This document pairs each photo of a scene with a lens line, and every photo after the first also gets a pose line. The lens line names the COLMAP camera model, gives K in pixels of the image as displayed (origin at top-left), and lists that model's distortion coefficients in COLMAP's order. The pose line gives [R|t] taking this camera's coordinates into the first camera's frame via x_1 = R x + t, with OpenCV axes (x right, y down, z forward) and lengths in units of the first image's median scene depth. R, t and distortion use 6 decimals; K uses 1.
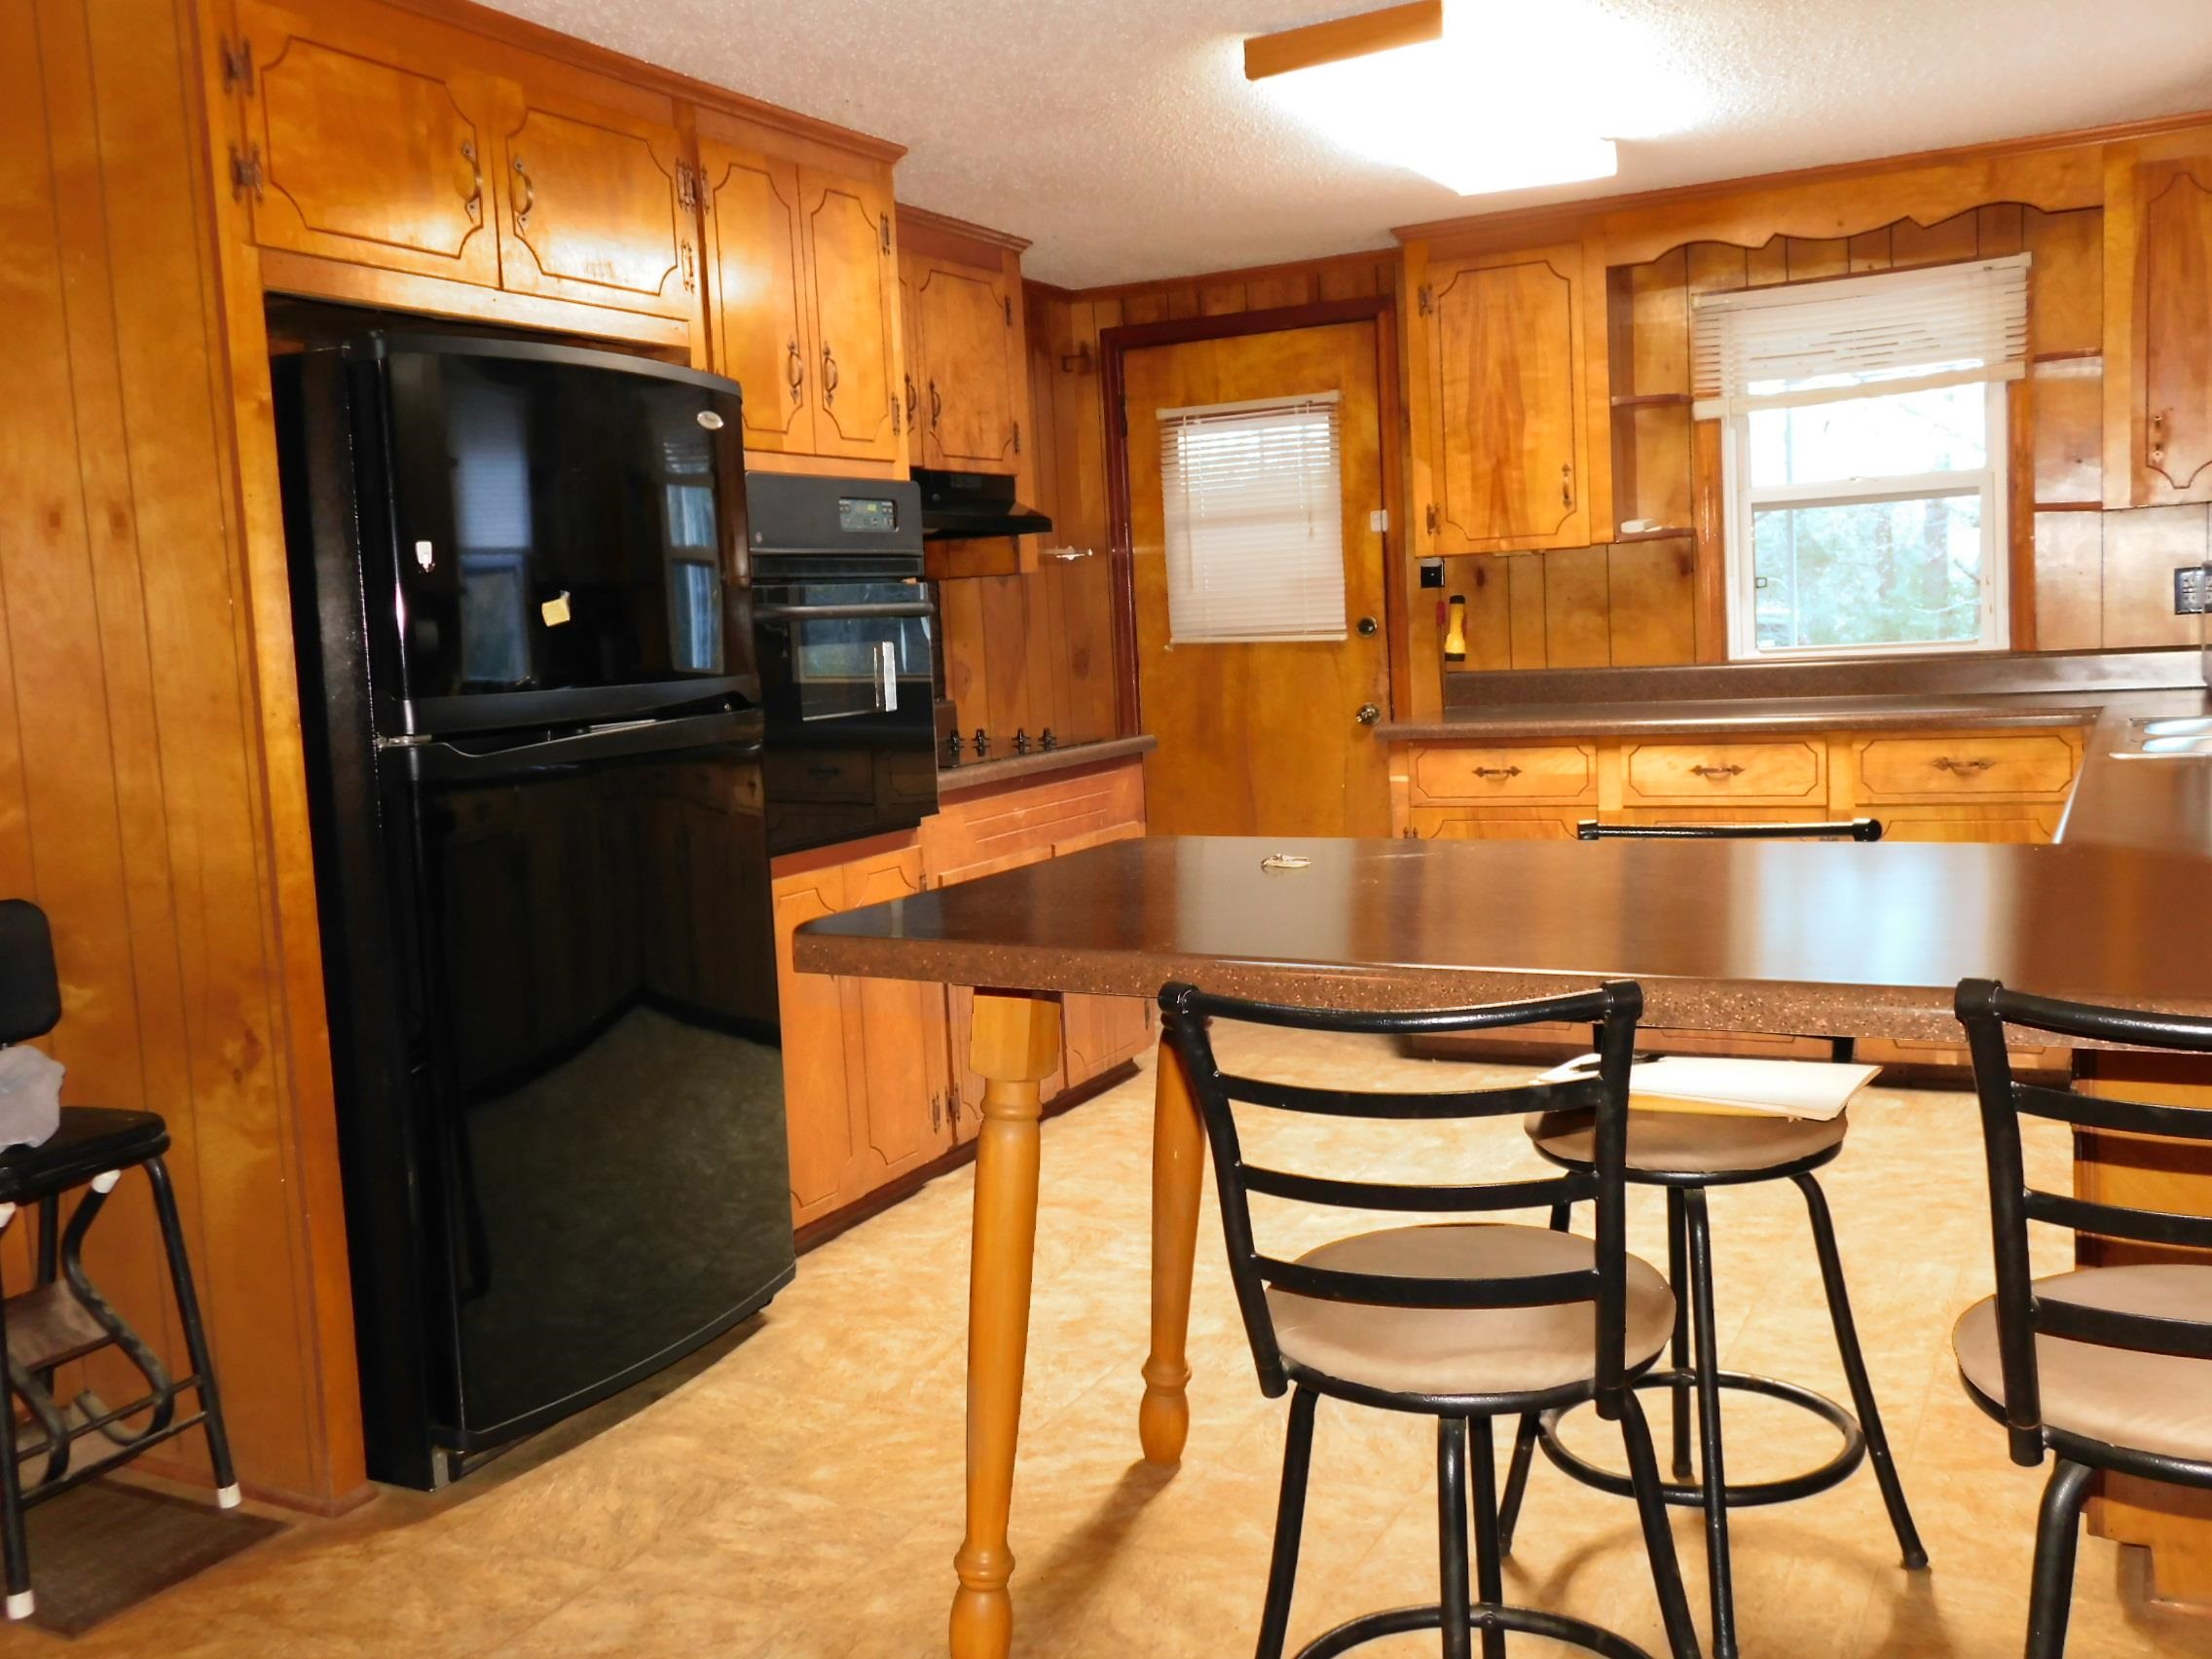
lens RADIAL K [[2001.7, 0, 1106.0], [0, 2001.7, 829.5], [0, 0, 1]] dist [0.027498, -0.015437]
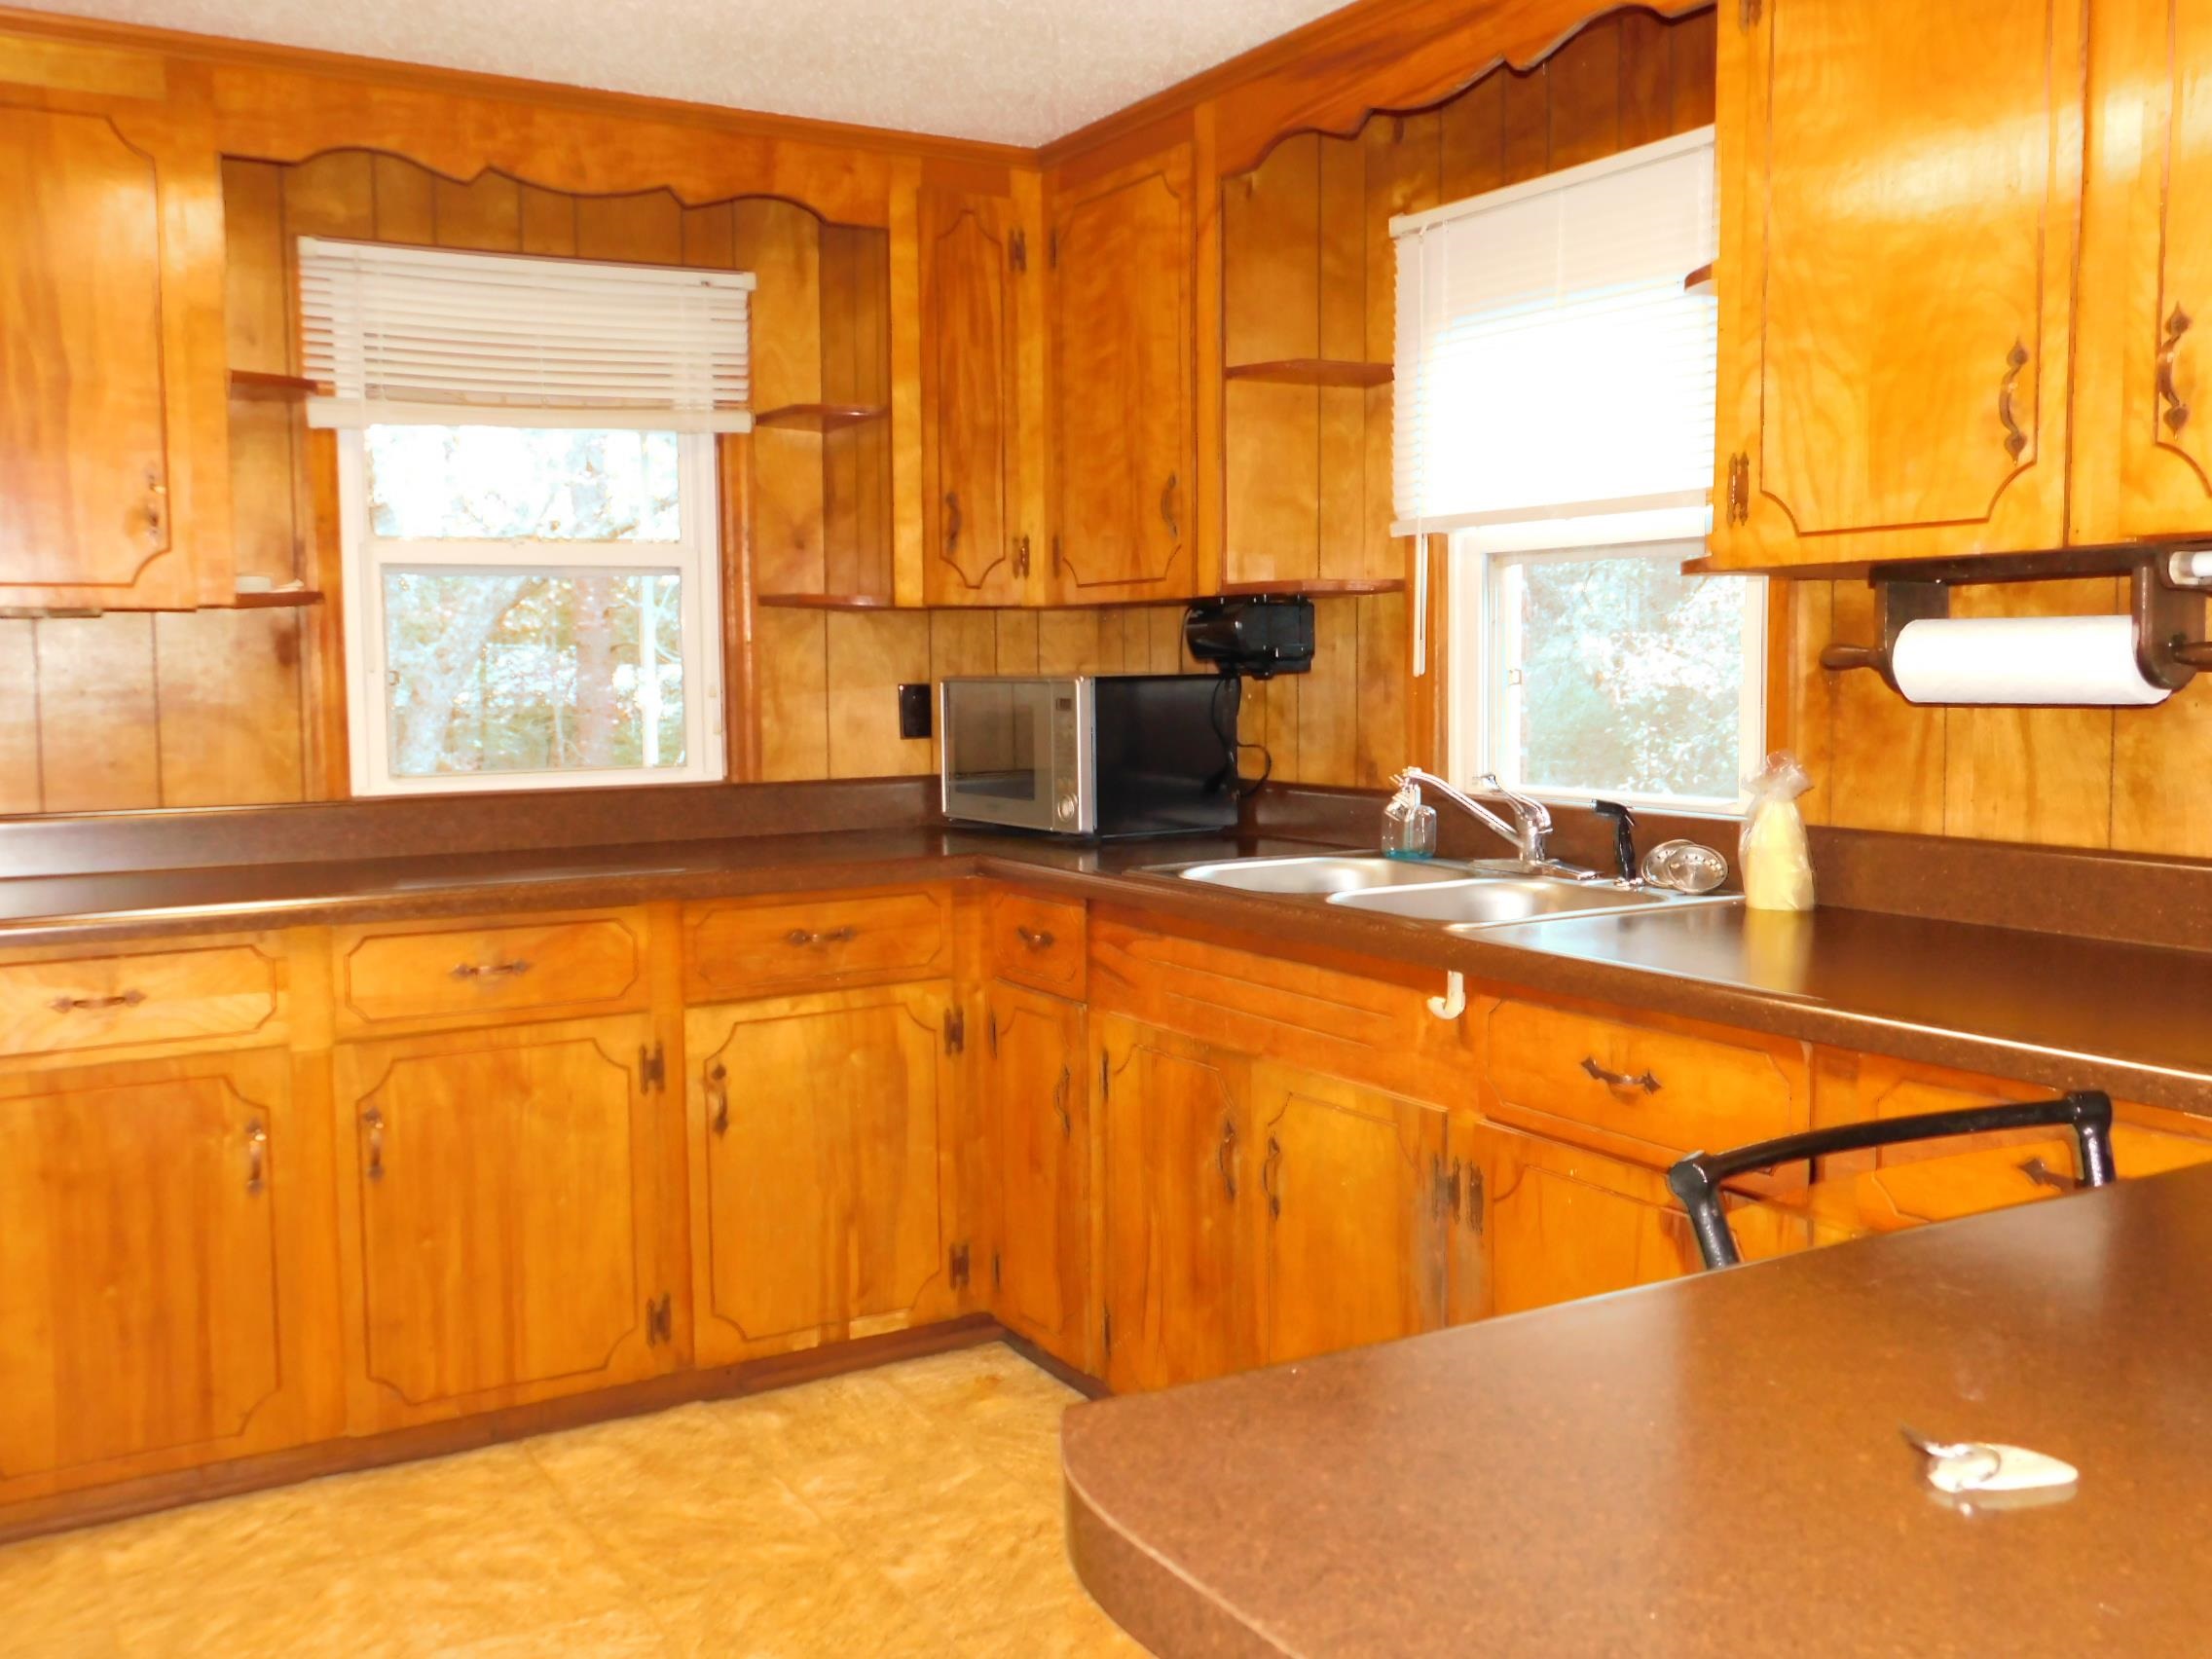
lens RADIAL K [[2001.7, 0, 1106.0], [0, 2001.7, 829.5], [0, 0, 1]] dist [0.027498, -0.015437]
pose [[0.532738, -0.021974, 0.845995, -0.124115], [0.074133, 0.997032, -0.020786, -0.042844], [-0.843027, 0.073789, 0.532786, 0.457737]]
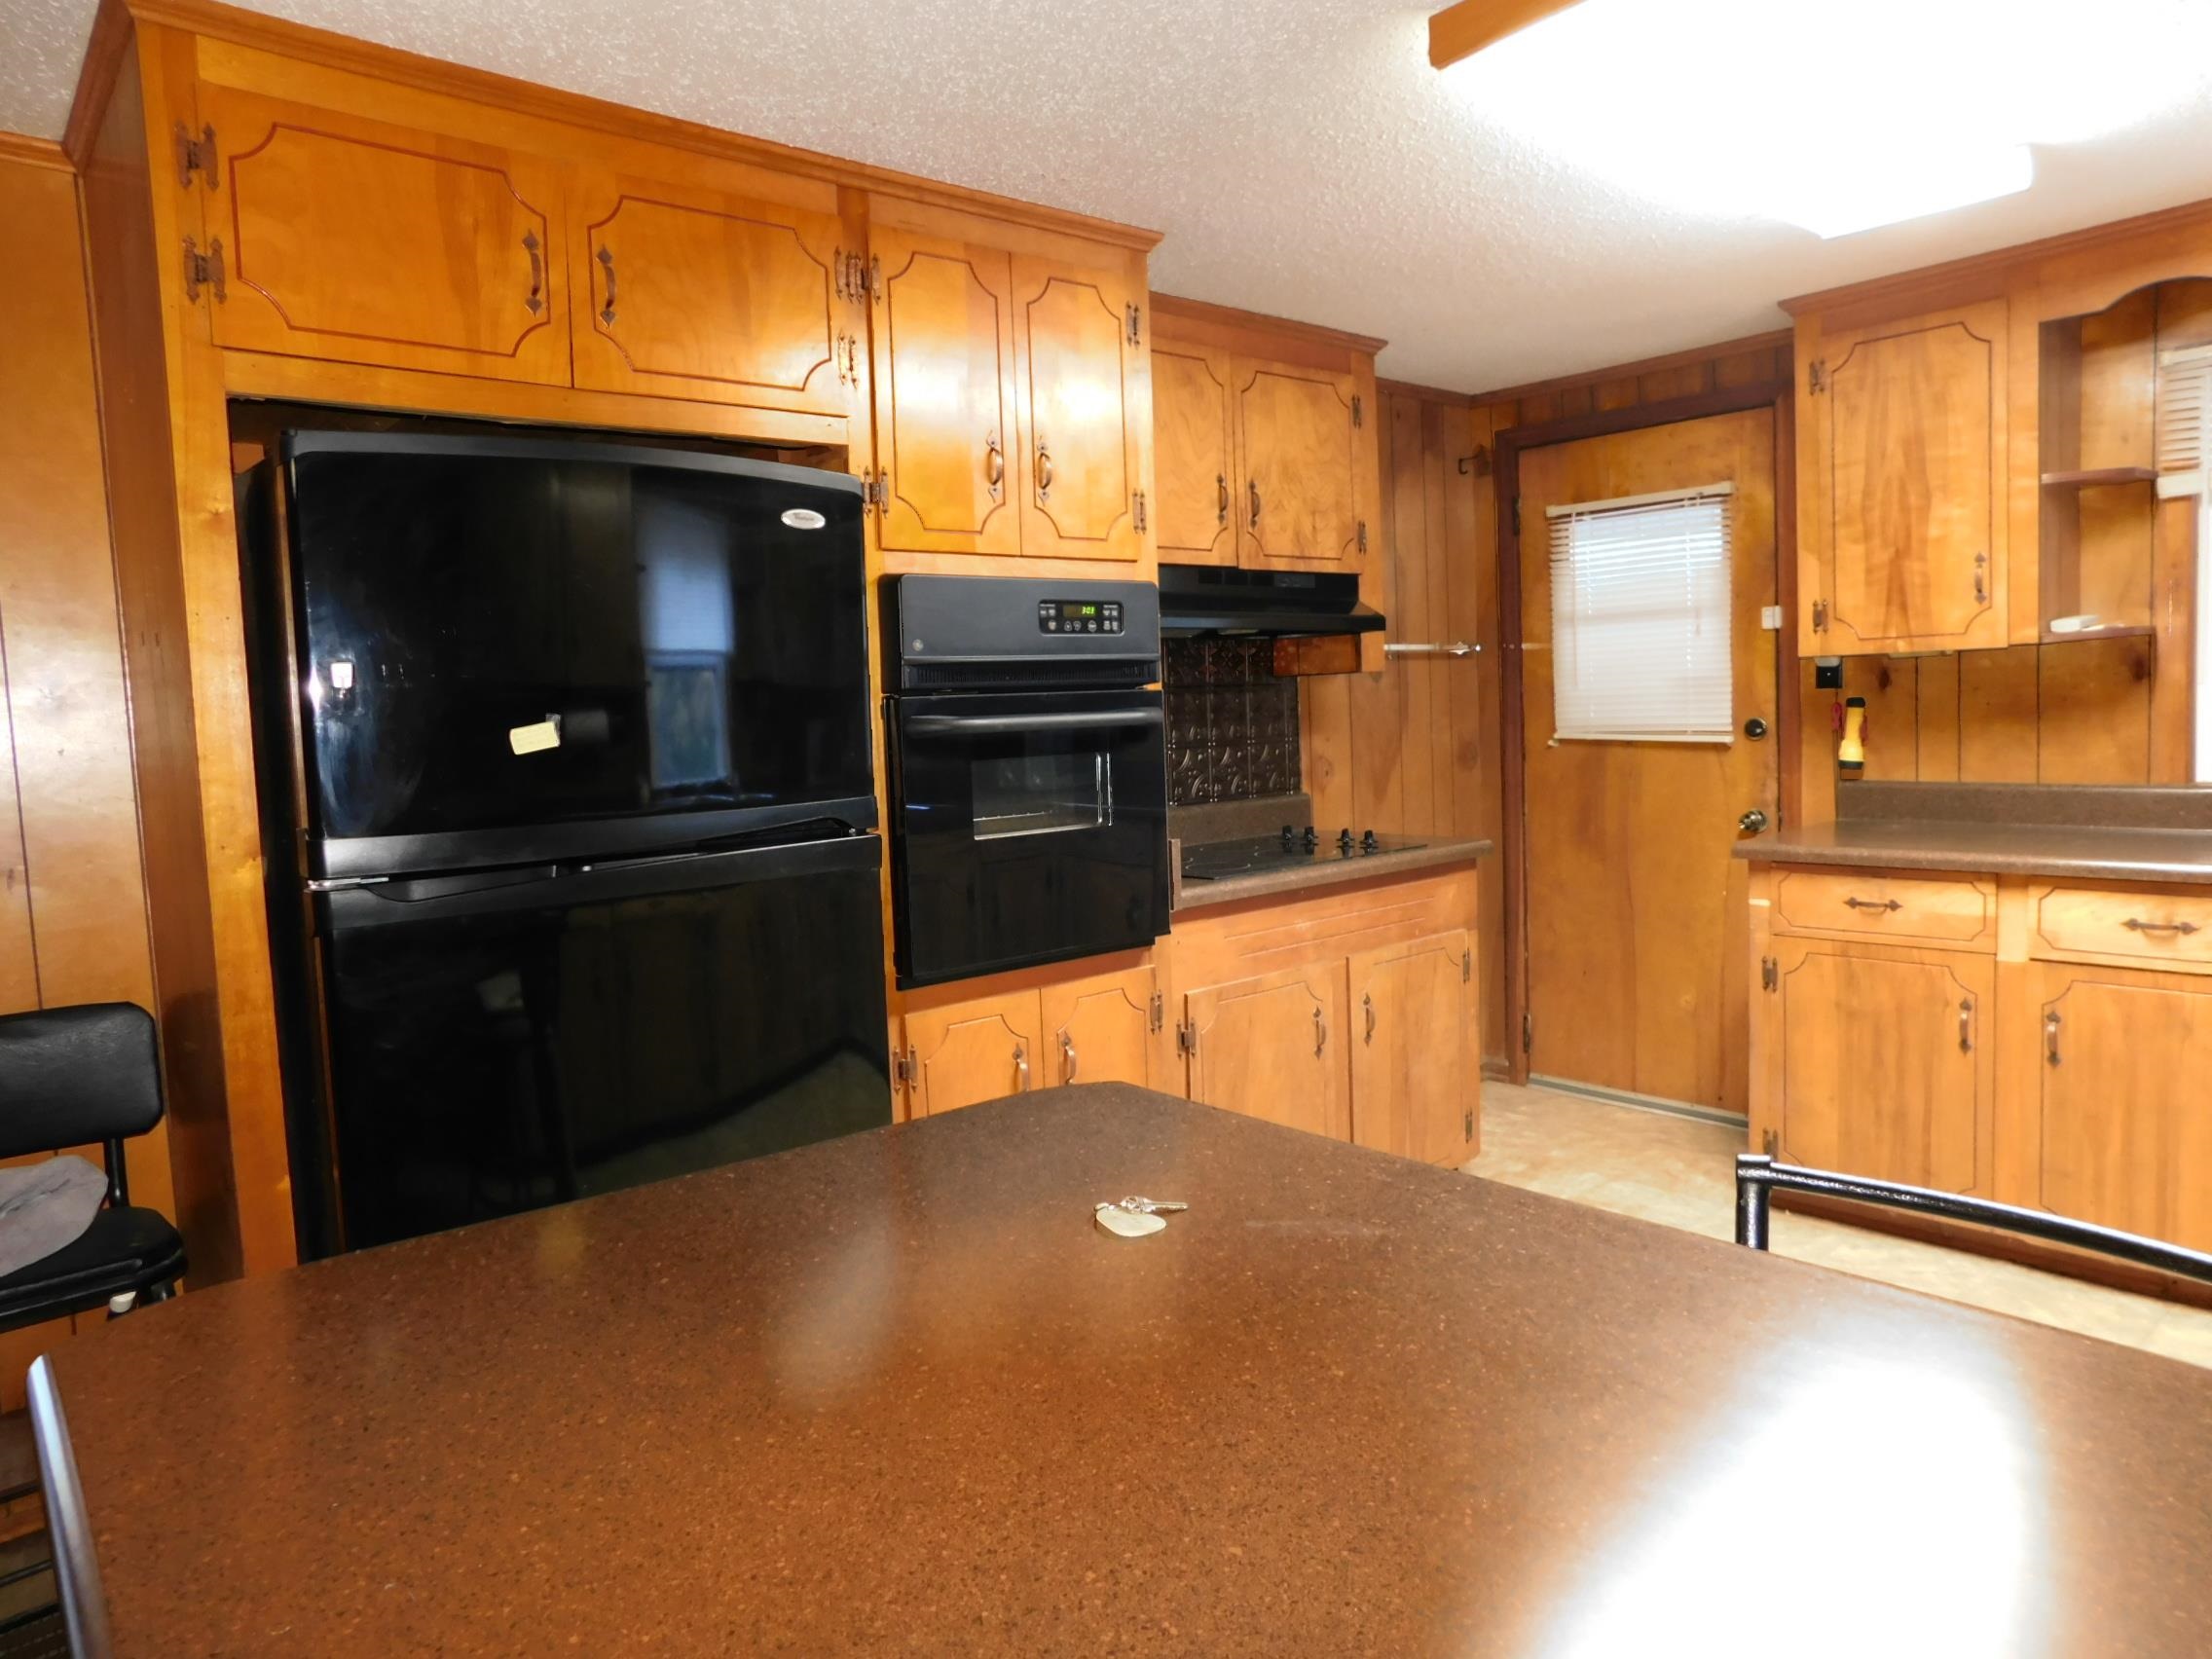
lens RADIAL K [[1462.9, 0, 1106.0], [0, 1462.9, 829.5], [0, 0, 1]] dist [-0.068029, 0.053436]
pose [[0.927953, 0.045828, -0.369870, 0.113229], [-0.047744, 0.998852, 0.003979, -0.047094], [0.369627, 0.013967, 0.929075, 0.283952]]
